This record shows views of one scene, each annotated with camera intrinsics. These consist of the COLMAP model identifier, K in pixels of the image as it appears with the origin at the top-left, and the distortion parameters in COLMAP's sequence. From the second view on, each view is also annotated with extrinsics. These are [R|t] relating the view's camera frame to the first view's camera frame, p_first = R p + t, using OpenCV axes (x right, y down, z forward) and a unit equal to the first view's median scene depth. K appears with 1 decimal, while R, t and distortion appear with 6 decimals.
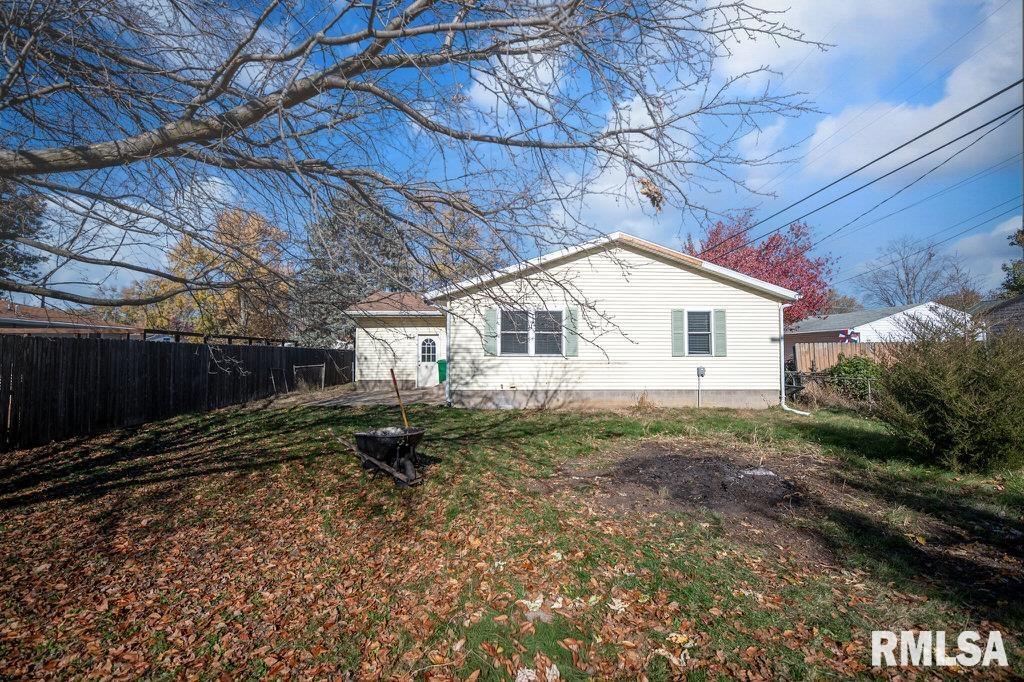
lens RADIAL K [[415.2, 0, 519.9], [0, 415.2, 338.8], [0, 0, 1]] dist [-0.000449, -0.000162]
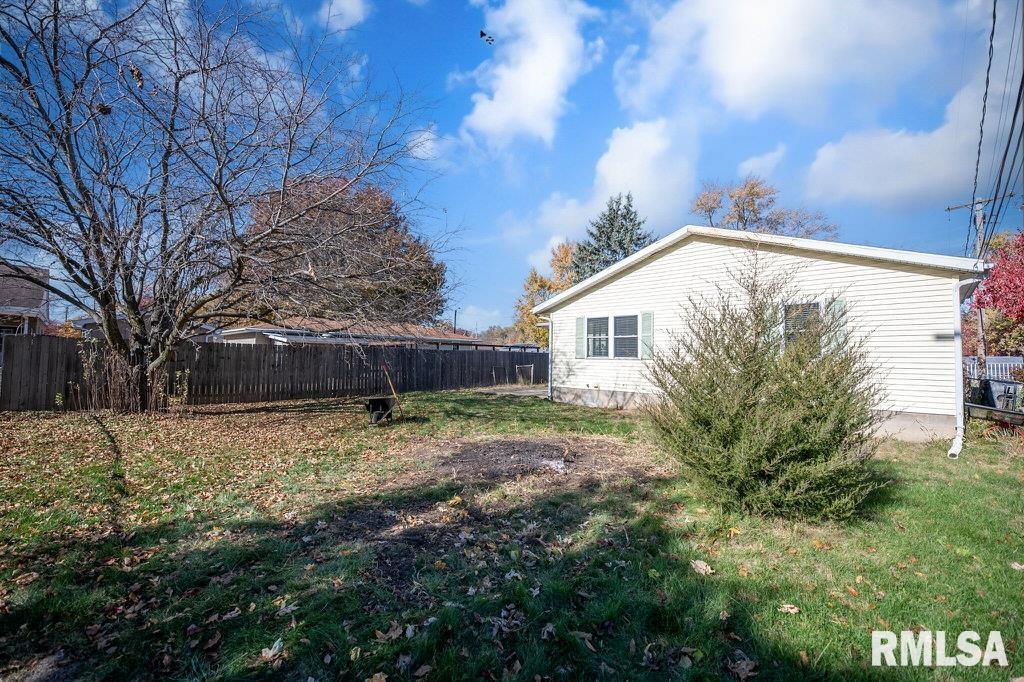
lens RADIAL K [[415.2, 0, 519.9], [0, 415.2, 338.8], [0, 0, 1]] dist [-0.000449, -0.000162]
pose [[0.705676, -0.025844, -0.708063, 0.619491], [0.023222, 0.999641, -0.013343, -0.001802], [0.708154, -0.007027, 0.706023, 0.080564]]
